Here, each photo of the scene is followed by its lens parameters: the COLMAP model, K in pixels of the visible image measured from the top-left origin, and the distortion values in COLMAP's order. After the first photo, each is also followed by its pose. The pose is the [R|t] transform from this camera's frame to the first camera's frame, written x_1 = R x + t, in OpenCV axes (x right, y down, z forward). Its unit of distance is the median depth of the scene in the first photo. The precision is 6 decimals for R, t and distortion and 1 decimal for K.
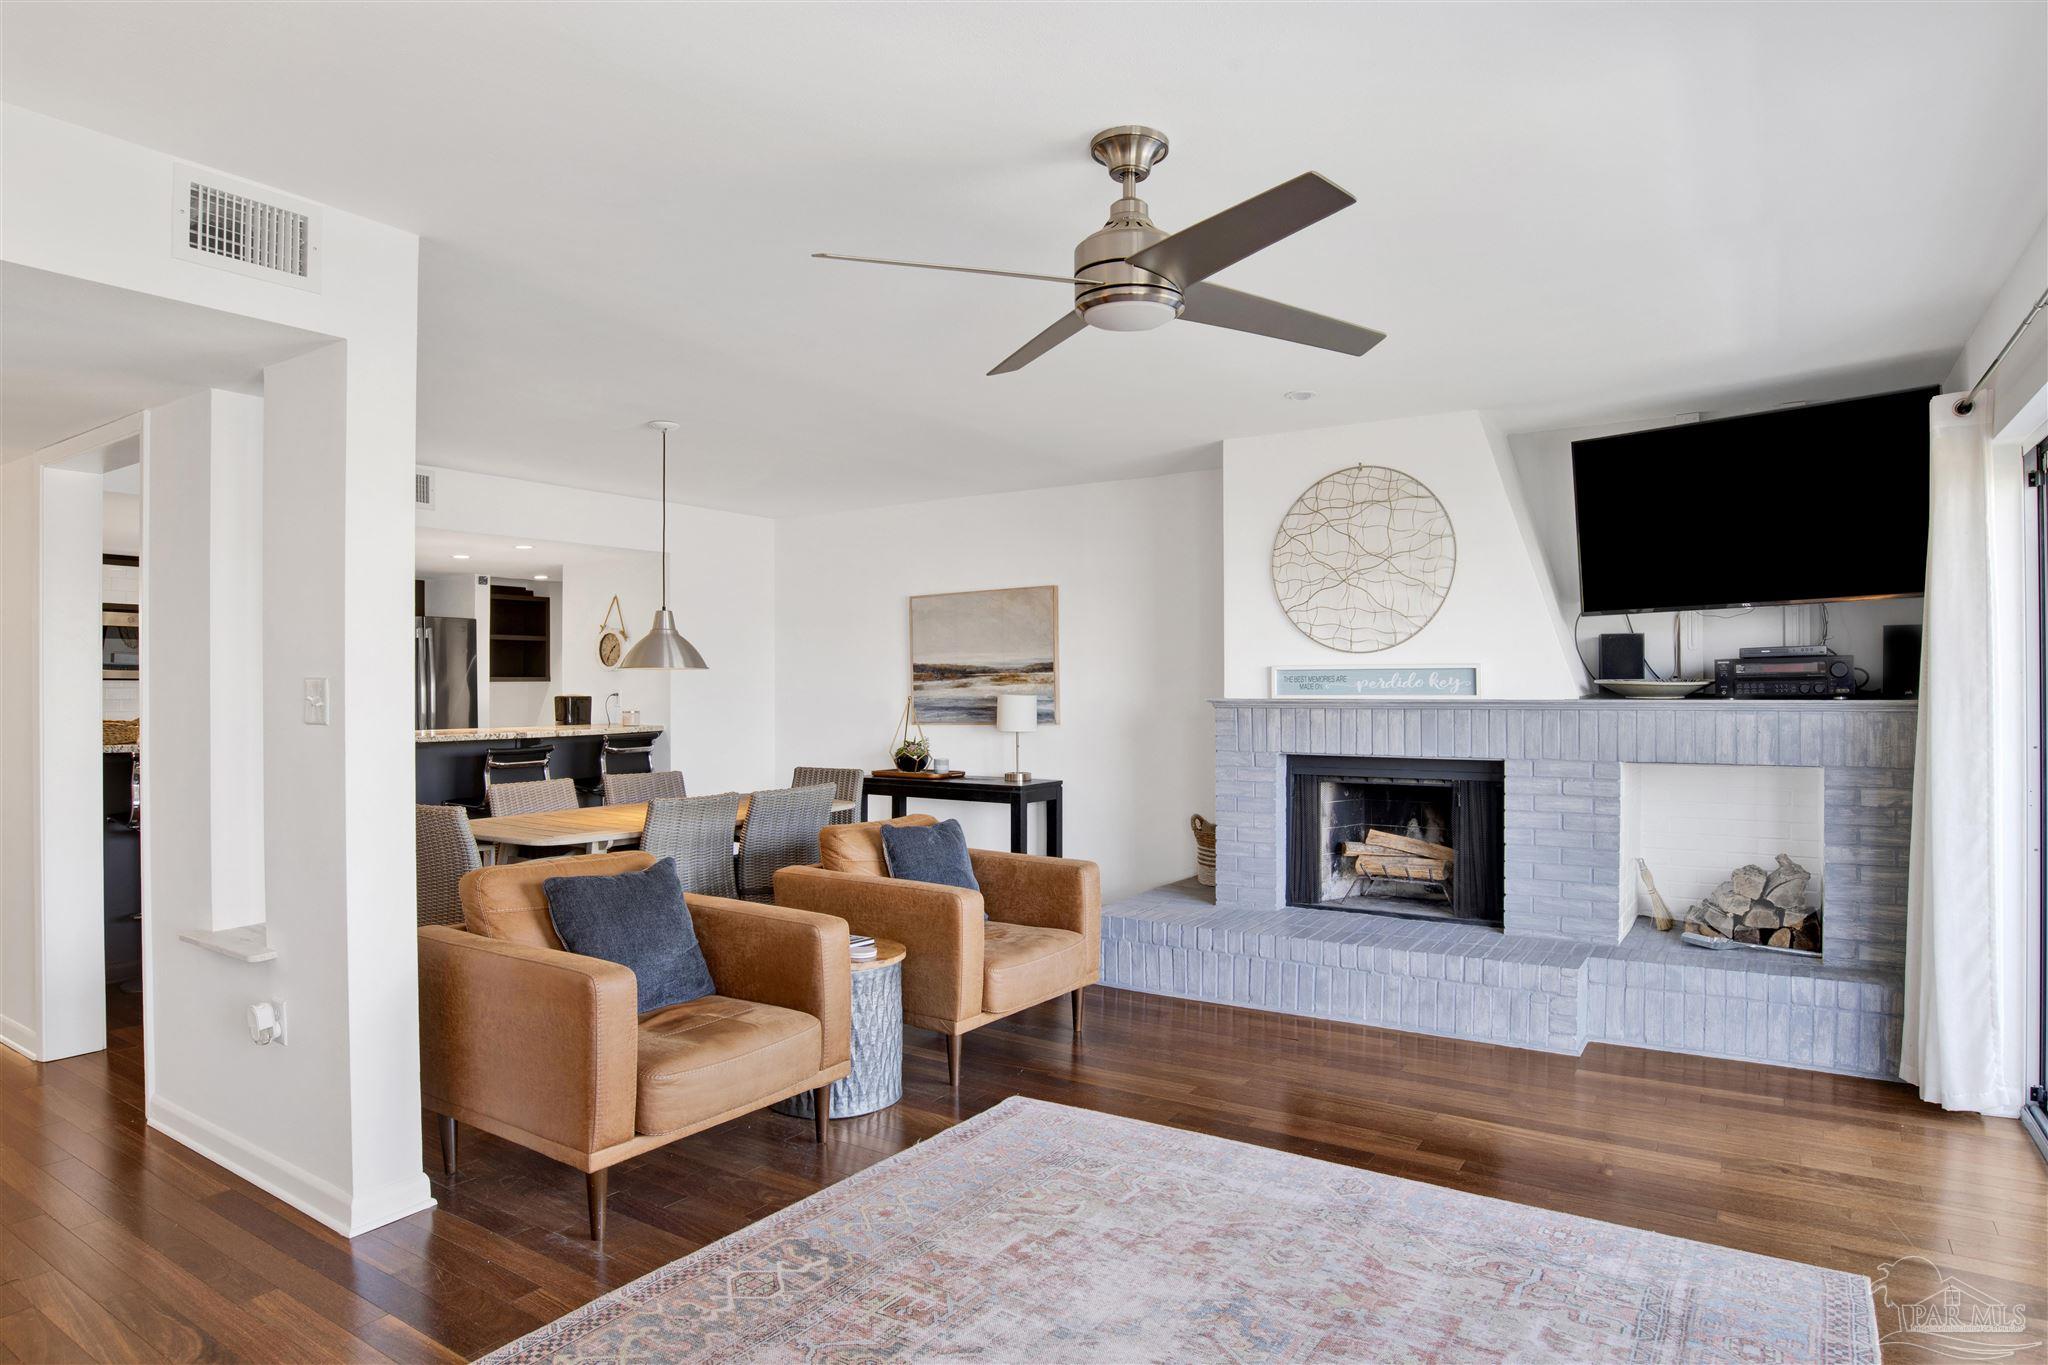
lens RADIAL K [[1191.9, 0, 1046.5], [0, 1191.9, 678.4], [0, 0, 1]] dist [-0.041380, 0.032177]
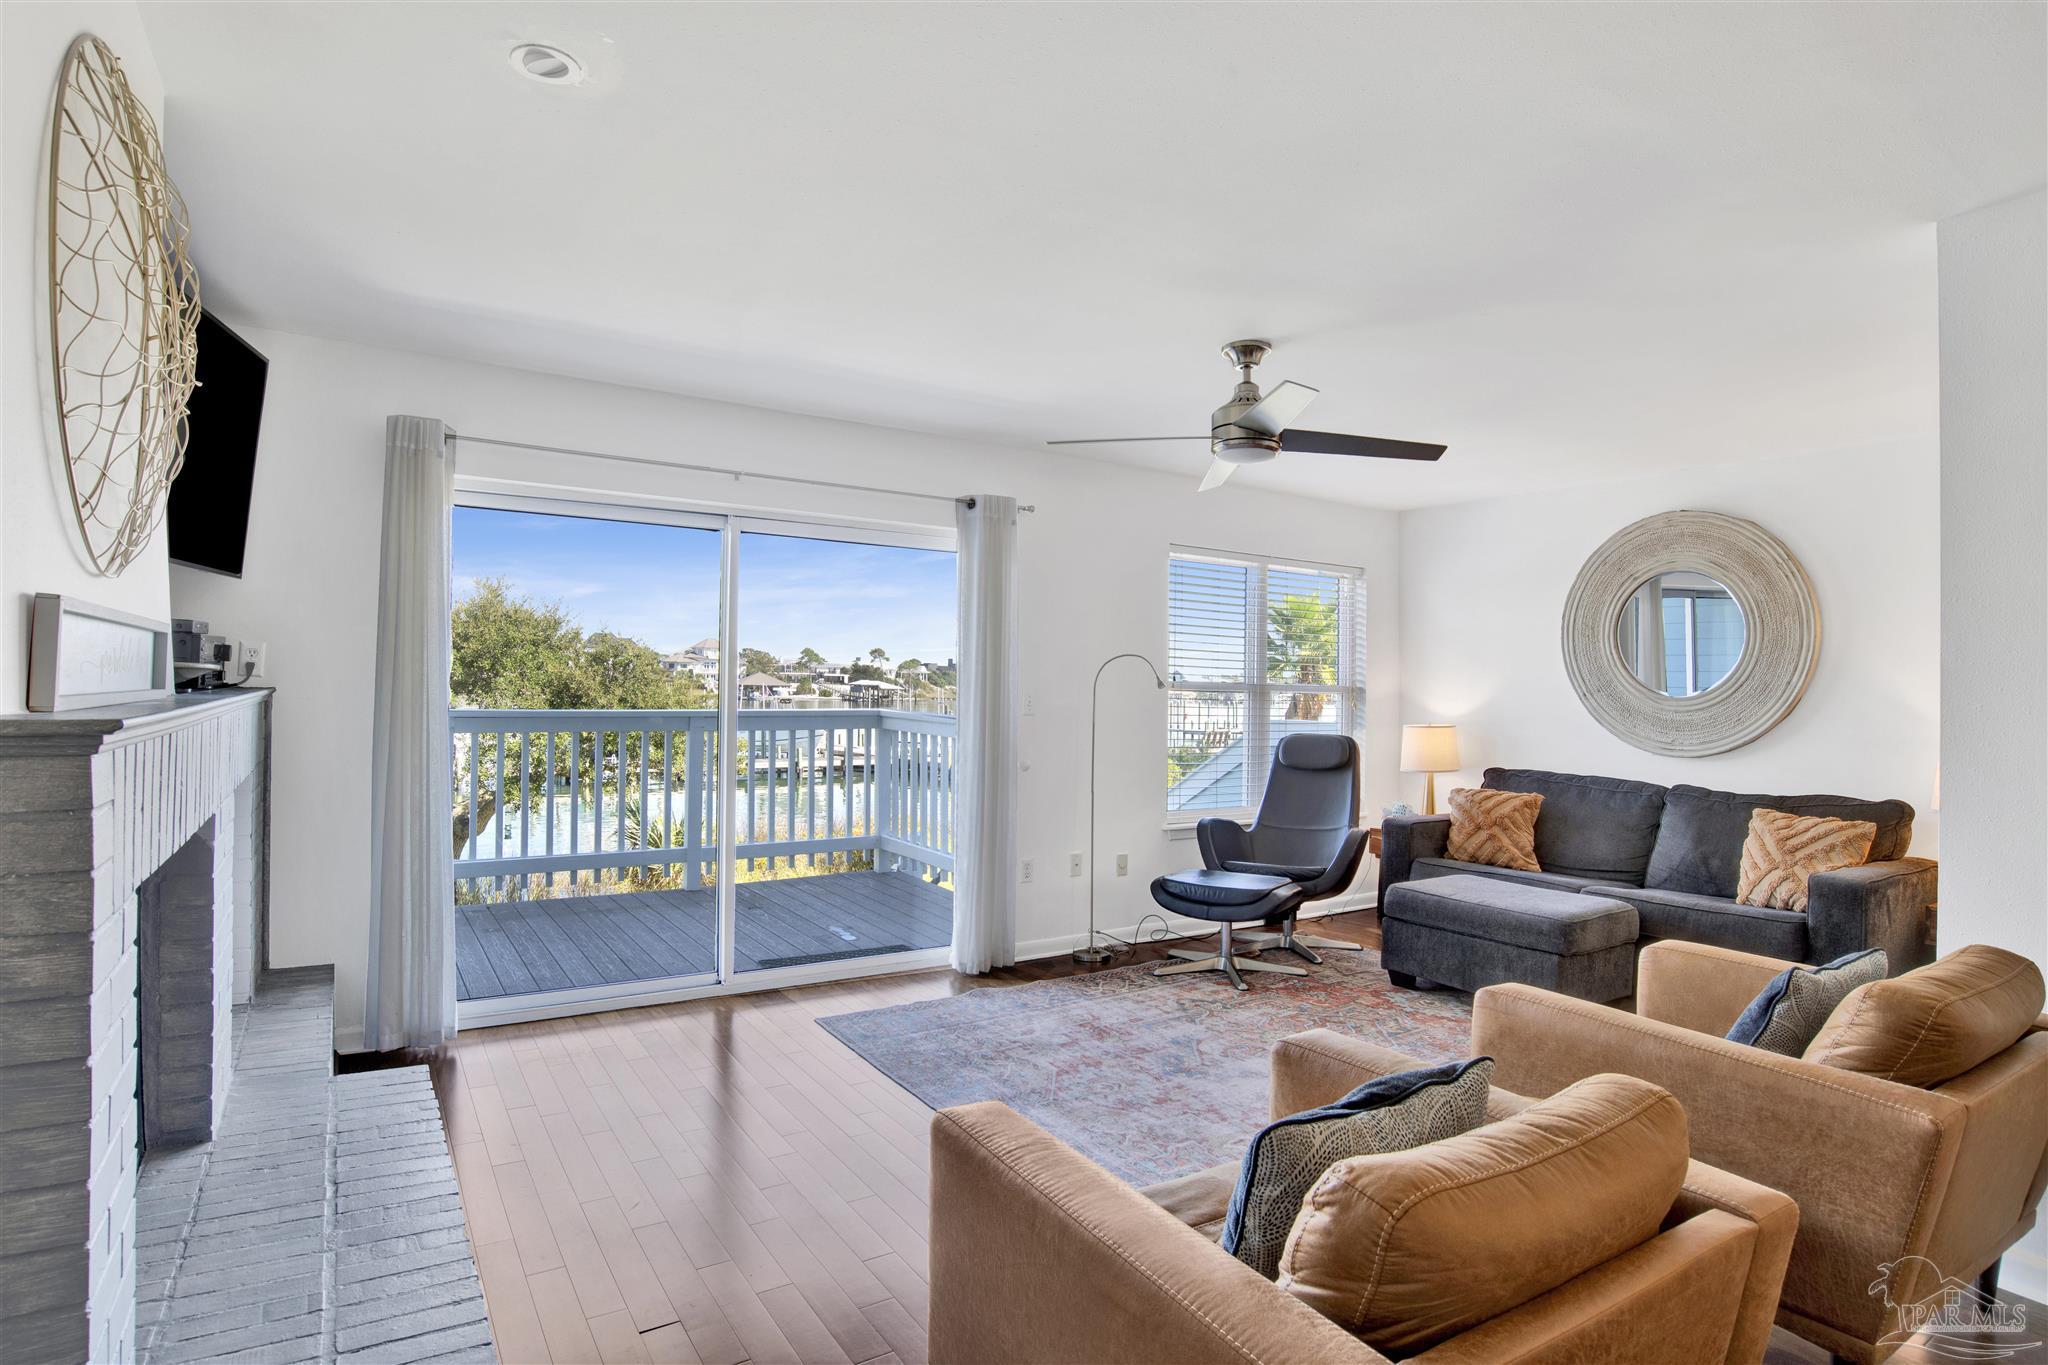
lens RADIAL K [[1087.4, 0, 1024.0], [0, 1087.4, 682.5], [0, 0, 1]] dist [-0.045514, 0.000027]
pose [[-0.911687, -0.017252, 0.410522, -0.230161], [-0.021960, 0.999736, -0.006755, 0.010376], [-0.410297, -0.015173, -0.911826, 2.239293]]
